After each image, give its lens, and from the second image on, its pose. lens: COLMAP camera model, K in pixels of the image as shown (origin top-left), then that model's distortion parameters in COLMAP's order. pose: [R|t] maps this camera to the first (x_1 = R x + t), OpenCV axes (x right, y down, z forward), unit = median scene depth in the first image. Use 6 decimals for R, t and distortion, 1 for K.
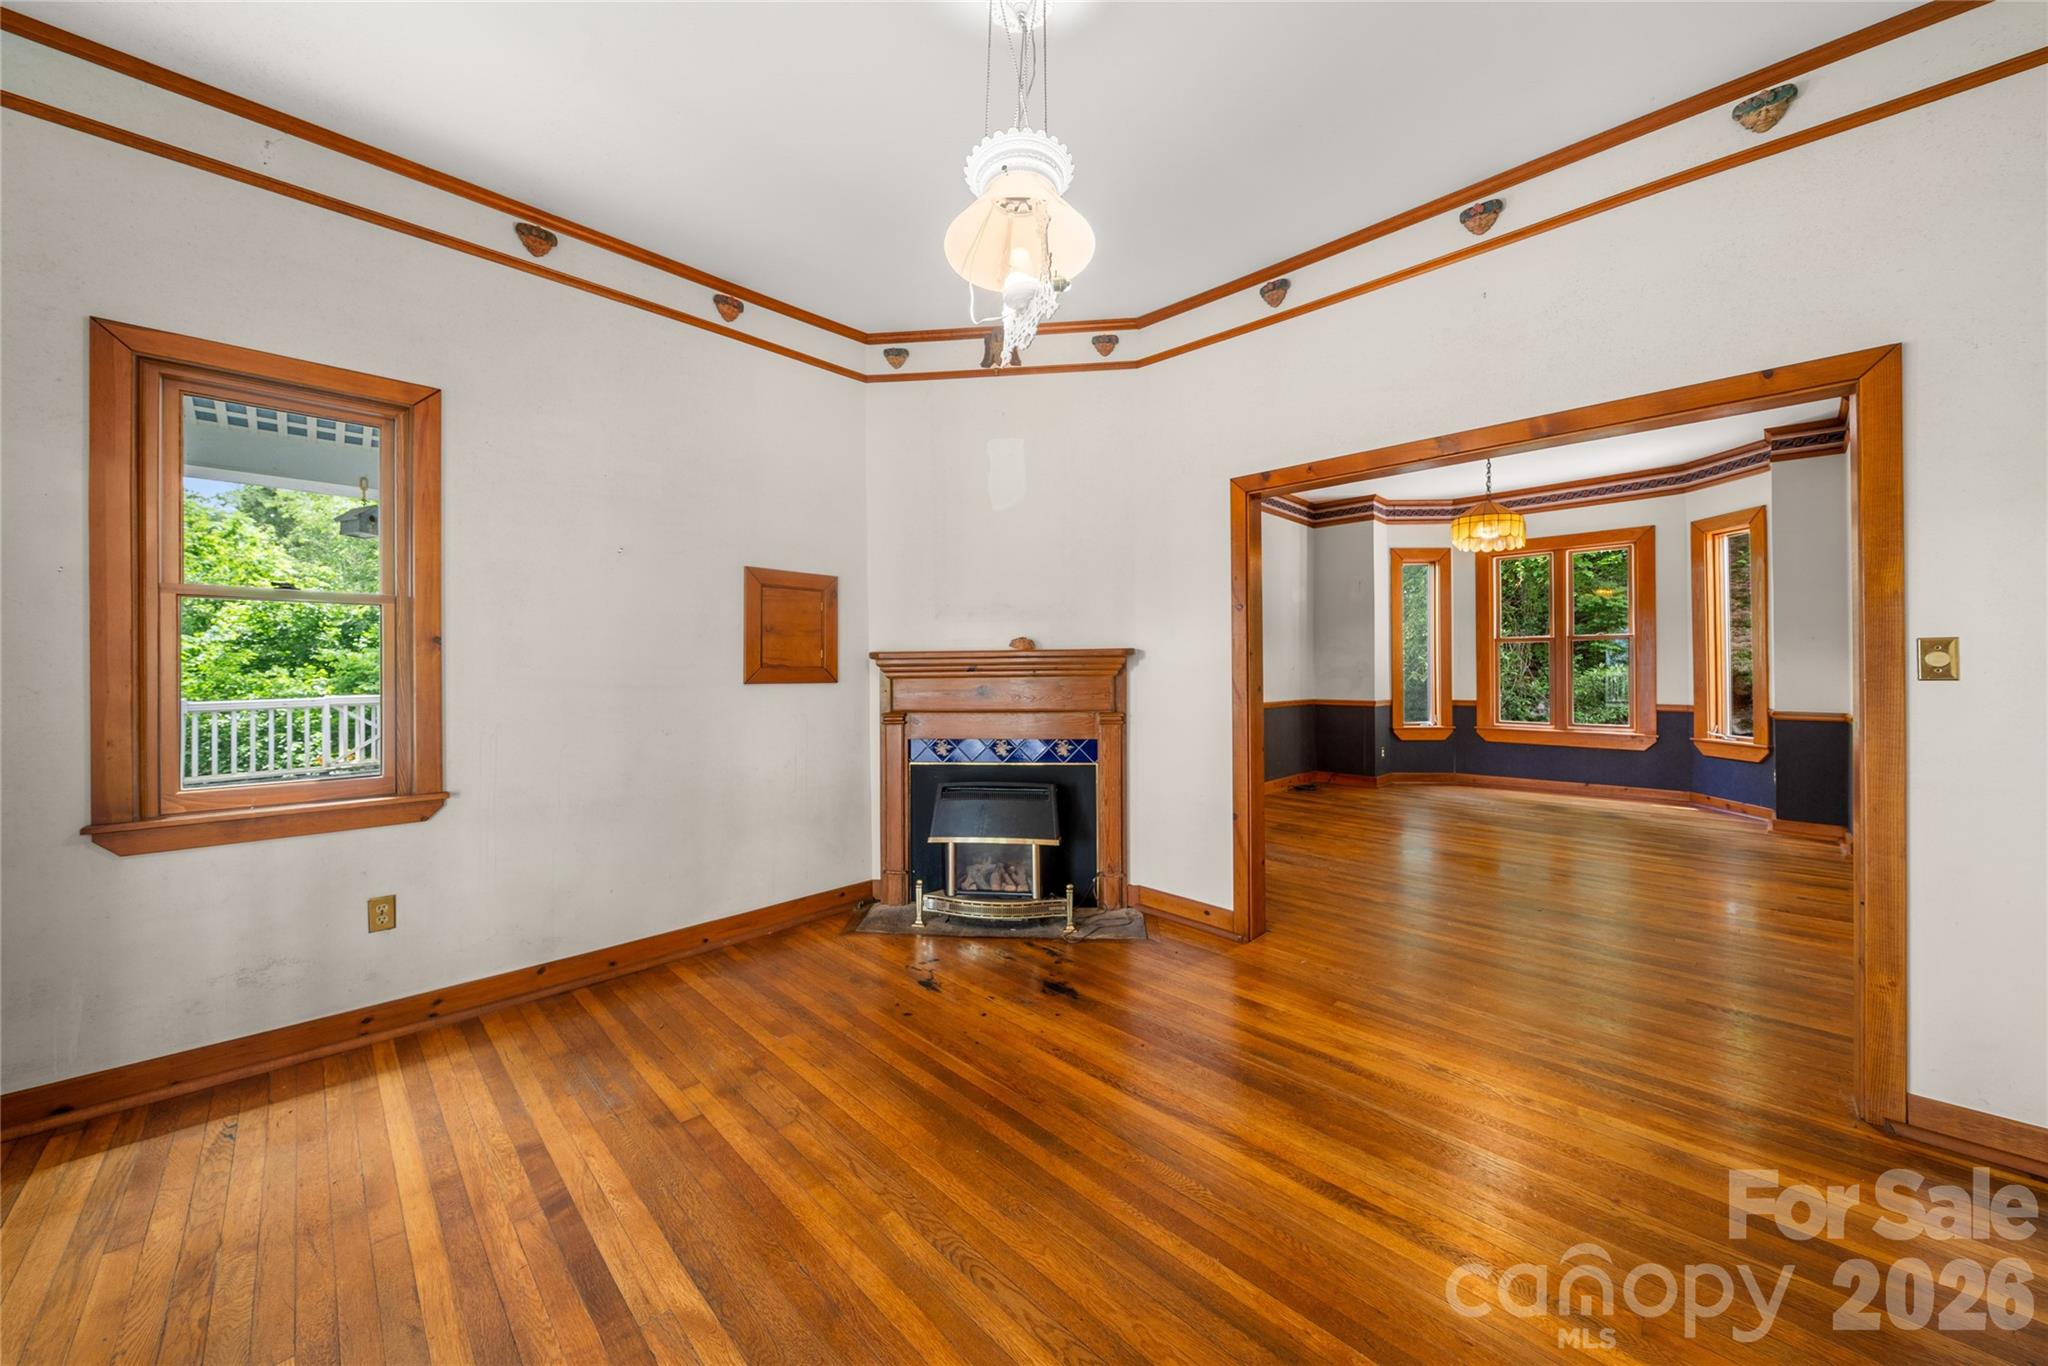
lens RADIAL K [[716.6, 0, 1018.8], [0, 716.6, 673.4], [0, 0, 1]] dist [-0.006508, -0.000161]
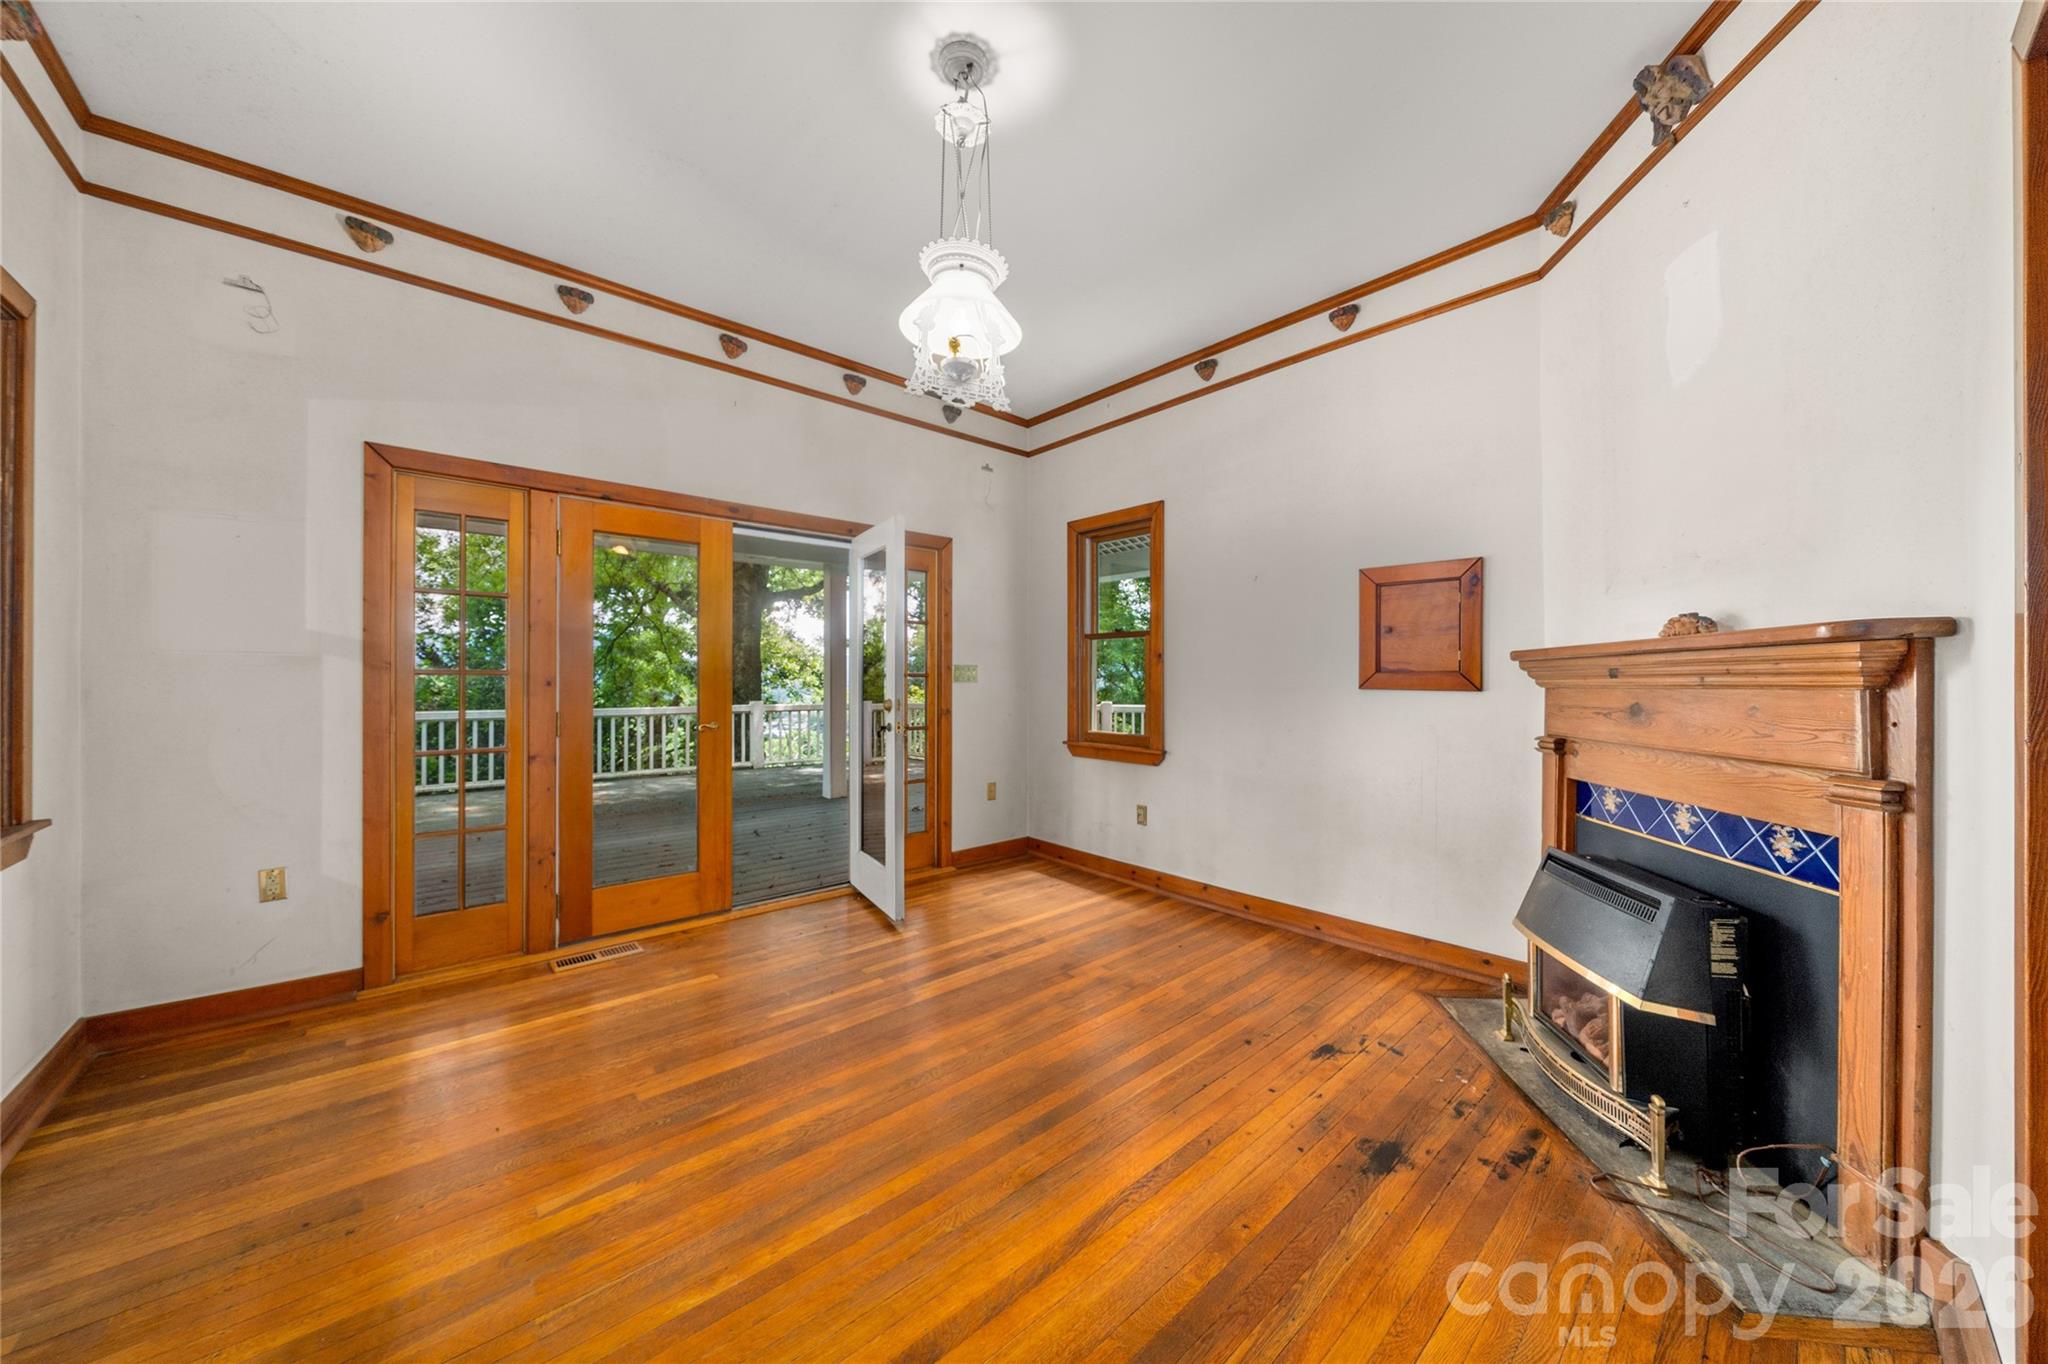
lens RADIAL K [[716.6, 0, 1031.3], [0, 716.6, 684.3], [0, 0, 1]] dist [-0.006508, -0.000161]
pose [[-0.061202, 0.011241, -0.998062, 0.728277], [-0.011735, 0.999859, 0.011981, 0.001984], [0.998056, 0.012445, -0.061061, 0.711727]]
